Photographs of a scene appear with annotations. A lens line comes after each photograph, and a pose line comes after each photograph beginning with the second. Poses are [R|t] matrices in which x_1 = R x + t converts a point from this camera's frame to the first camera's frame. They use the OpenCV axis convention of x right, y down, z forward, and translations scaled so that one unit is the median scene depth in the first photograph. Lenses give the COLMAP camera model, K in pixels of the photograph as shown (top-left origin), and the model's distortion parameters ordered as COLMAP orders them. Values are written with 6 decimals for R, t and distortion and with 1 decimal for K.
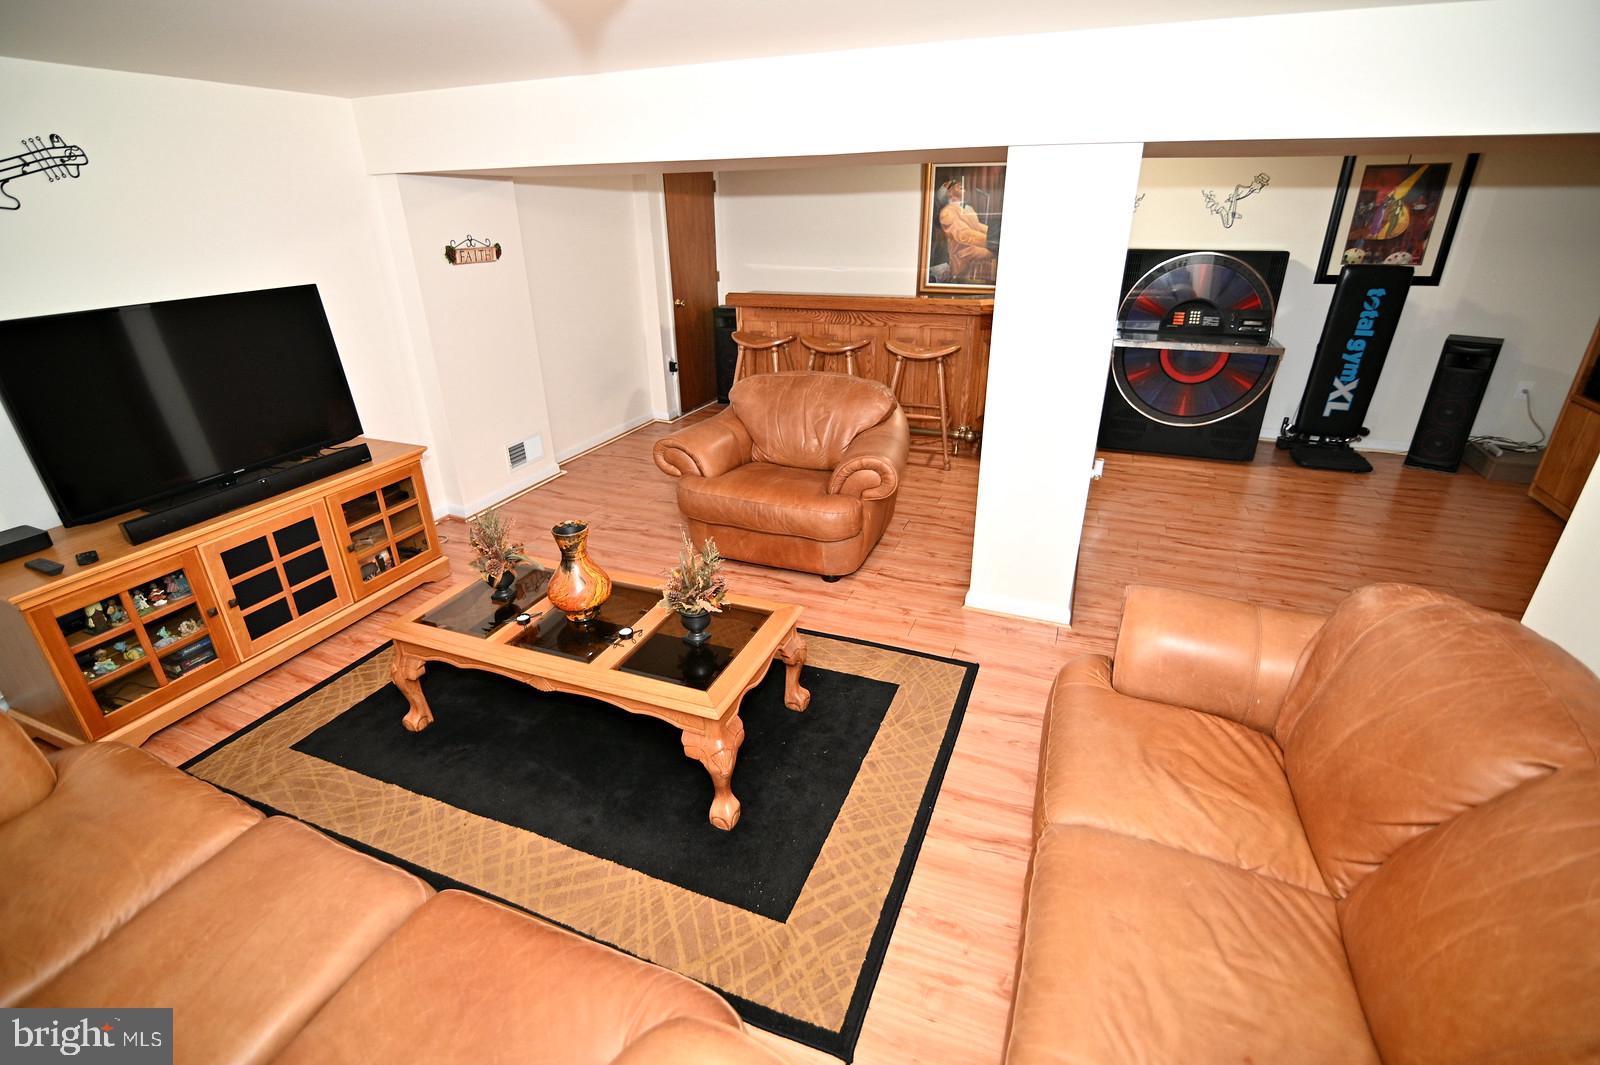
lens RADIAL K [[732.0, 0, 794.9], [0, 732.0, 534.2], [0, 0, 1]] dist [-0.021293, 0.001831]
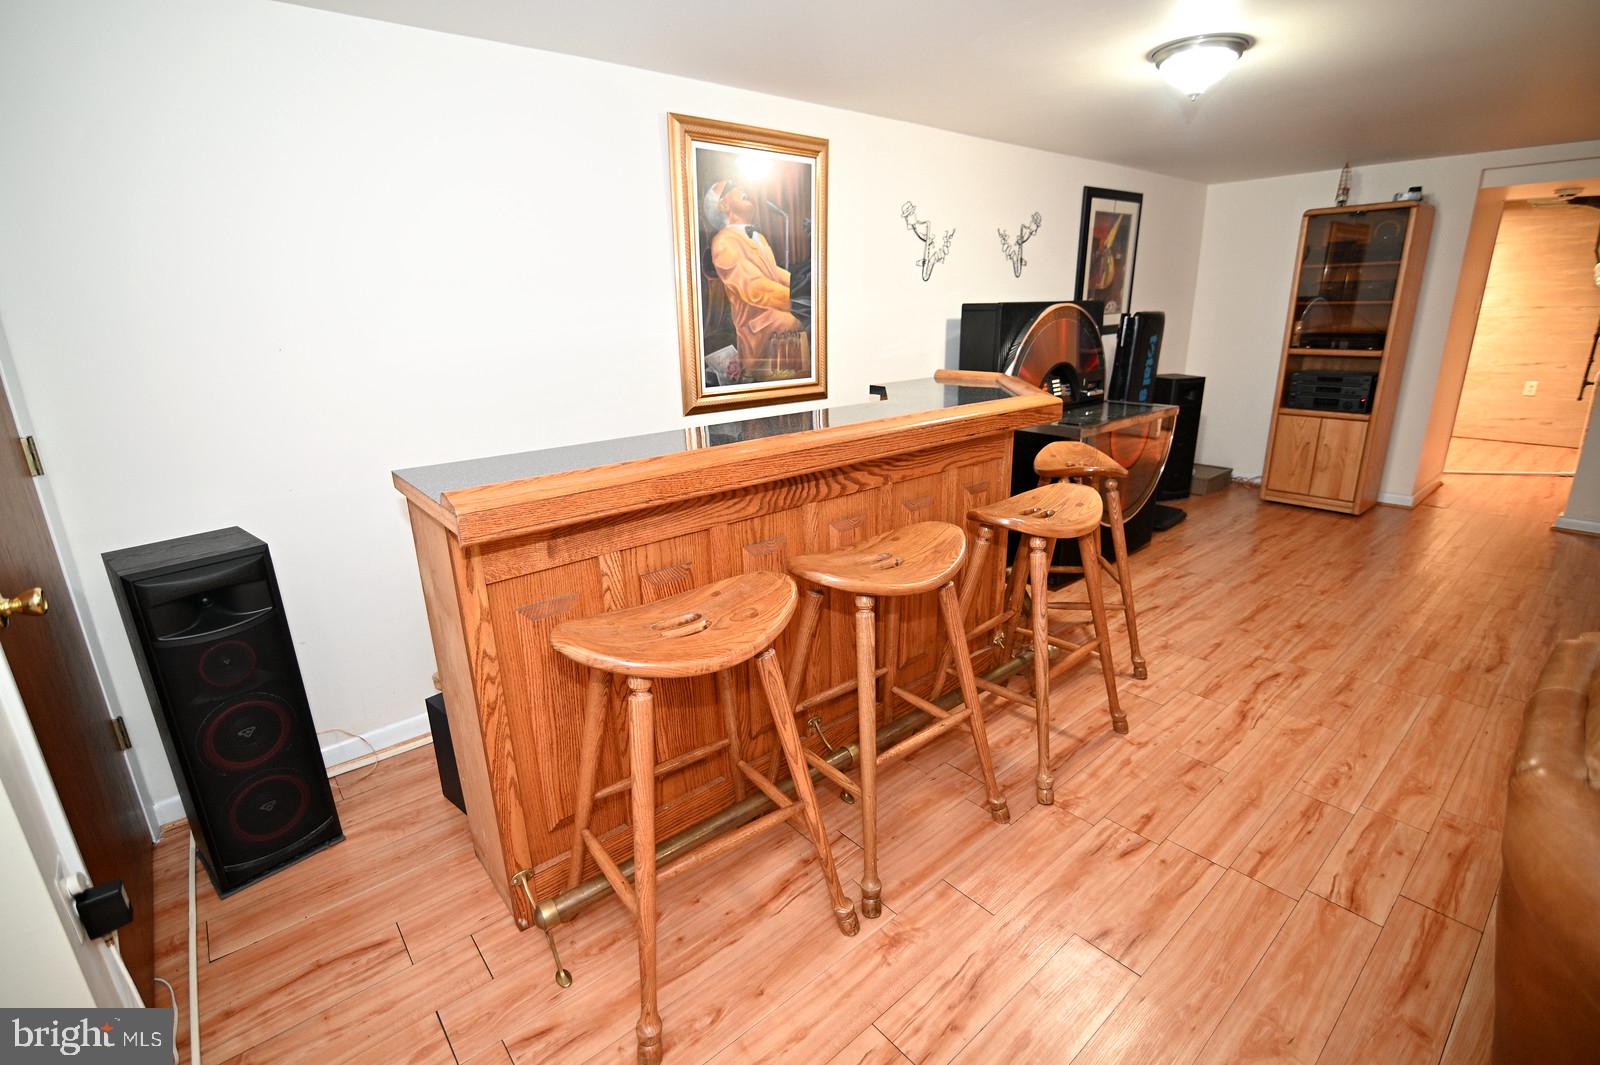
lens RADIAL K [[732.0, 0, 800.2], [0, 732.0, 532.3], [0, 0, 1]] dist [-0.021293, 0.001831]
pose [[0.465979, -0.260019, 0.845727, -0.351805], [0.379723, 0.922113, 0.074284, -0.432399], [-0.799171, 0.286527, 0.528421, 1.163151]]
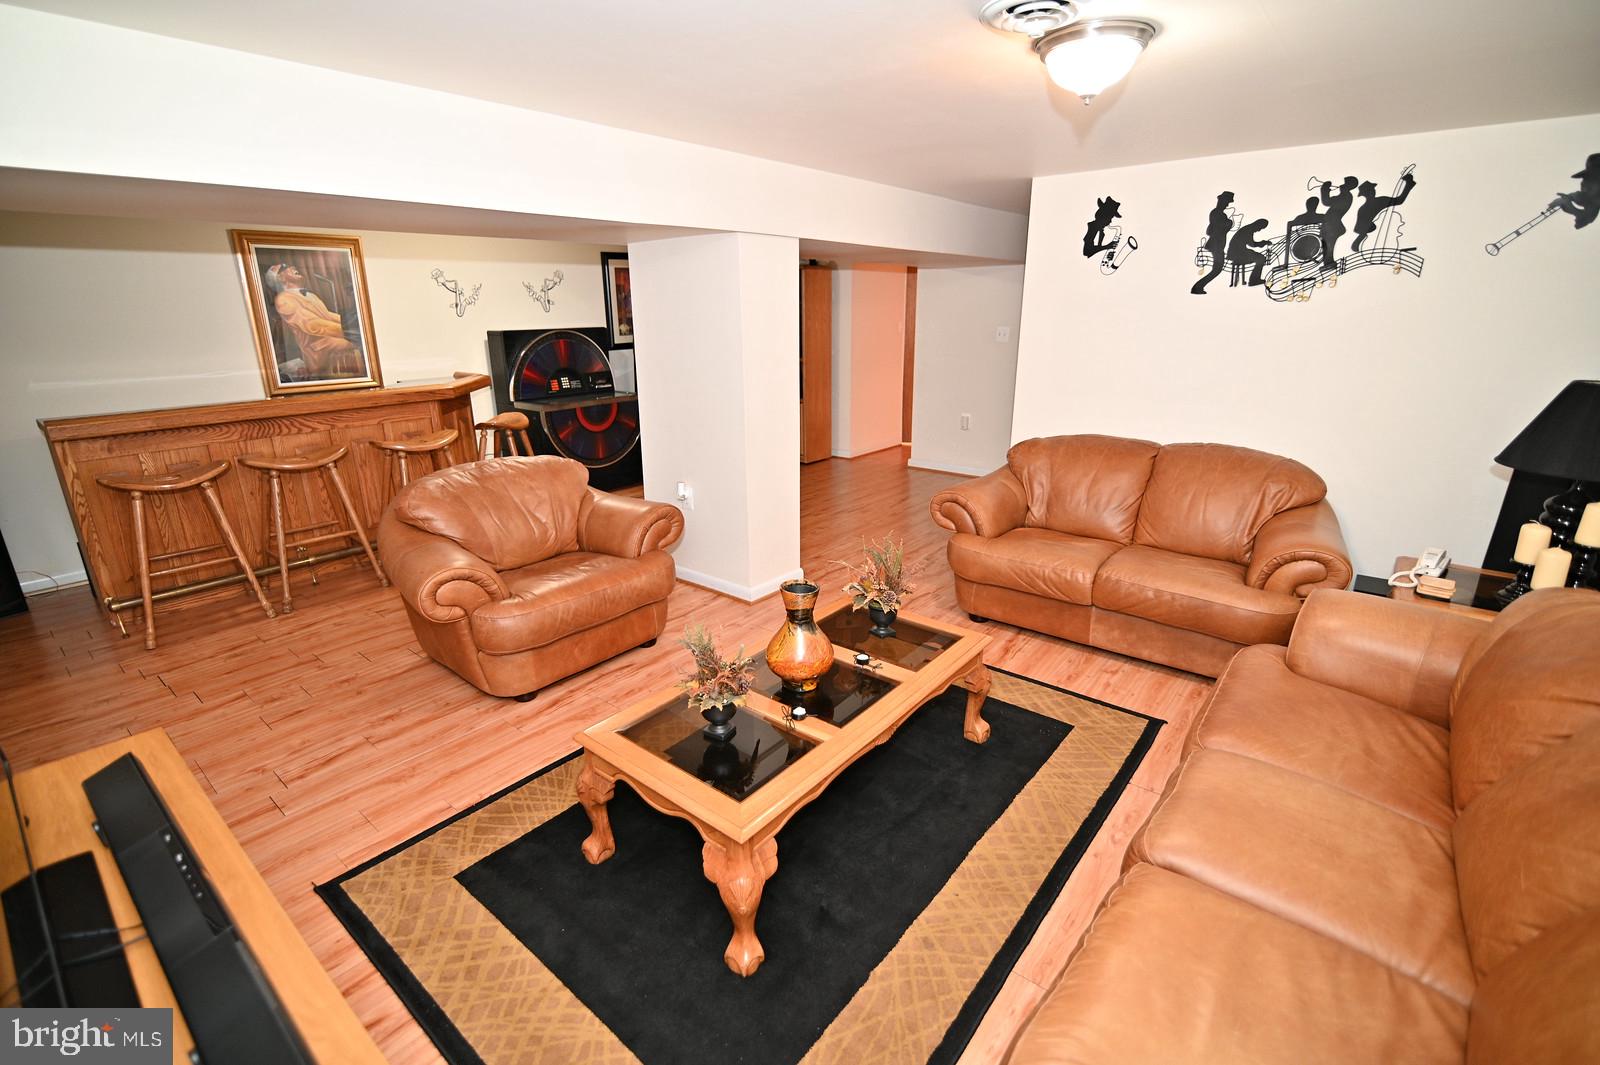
lens RADIAL K [[732.0, 0, 794.9], [0, 732.0, 532.5], [0, 0, 1]] dist [-0.021293, 0.001831]
pose [[0.300121, -0.272099, 0.914270, -0.695380], [0.396495, 0.907318, 0.139876, -0.123577], [-0.867594, 0.320523, 0.380192, 0.391425]]
